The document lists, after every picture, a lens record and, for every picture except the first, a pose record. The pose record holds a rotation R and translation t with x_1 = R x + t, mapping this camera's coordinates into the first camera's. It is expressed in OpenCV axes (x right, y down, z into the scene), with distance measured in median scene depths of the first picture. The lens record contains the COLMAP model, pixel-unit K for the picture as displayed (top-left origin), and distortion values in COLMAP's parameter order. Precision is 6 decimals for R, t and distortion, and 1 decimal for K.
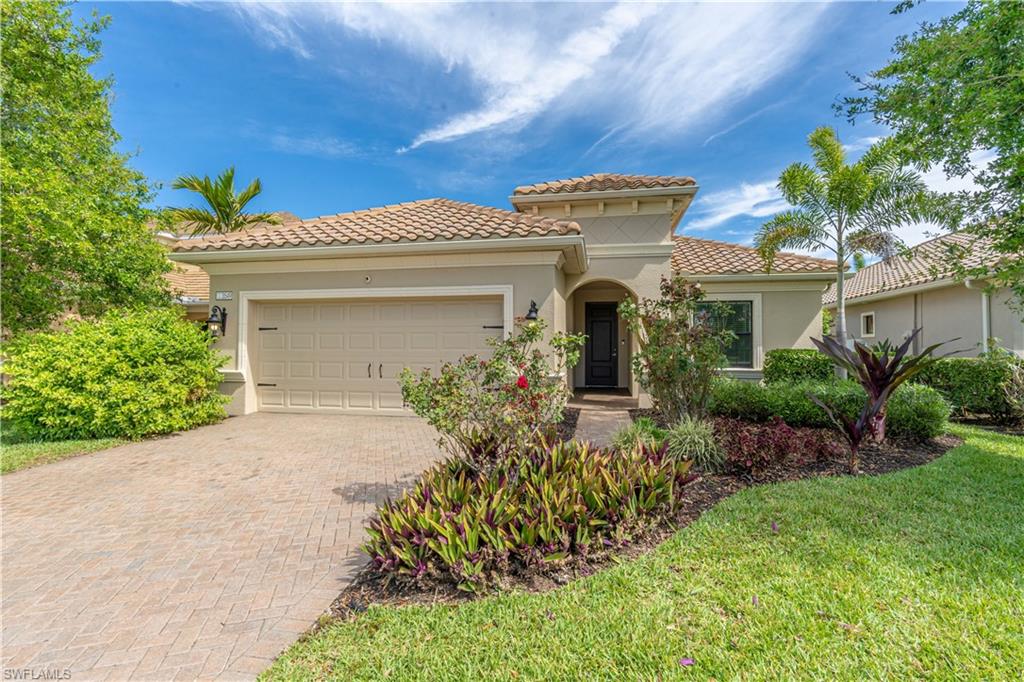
lens RADIAL K [[466.3, 0, 512.0], [0, 466.3, 341.0], [0, 0, 1]] dist [-0.003041, 0.000130]
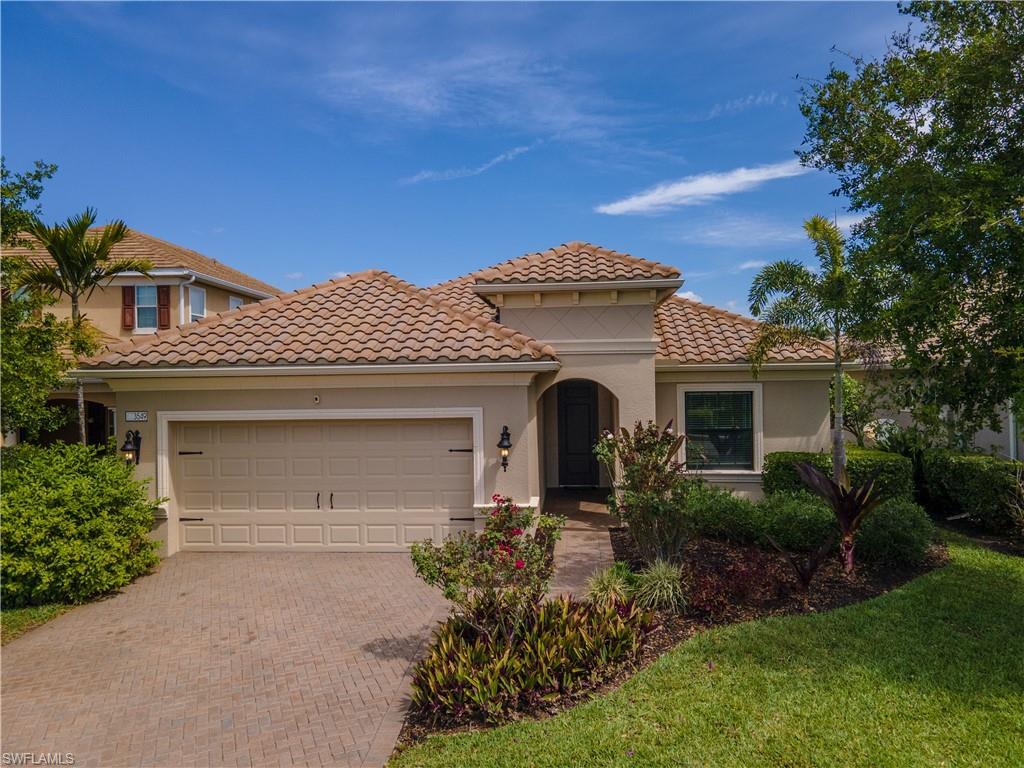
lens RADIAL K [[712.6, 0, 512.0], [0, 712.6, 384.0], [0, 0, 1]] dist [-0.004706, 0.080530]
pose [[0.995284, -0.014509, 0.095917, -0.182126], [0.013851, 0.999876, 0.007526, -0.432194], [-0.096014, -0.006162, 0.995361, -0.980230]]
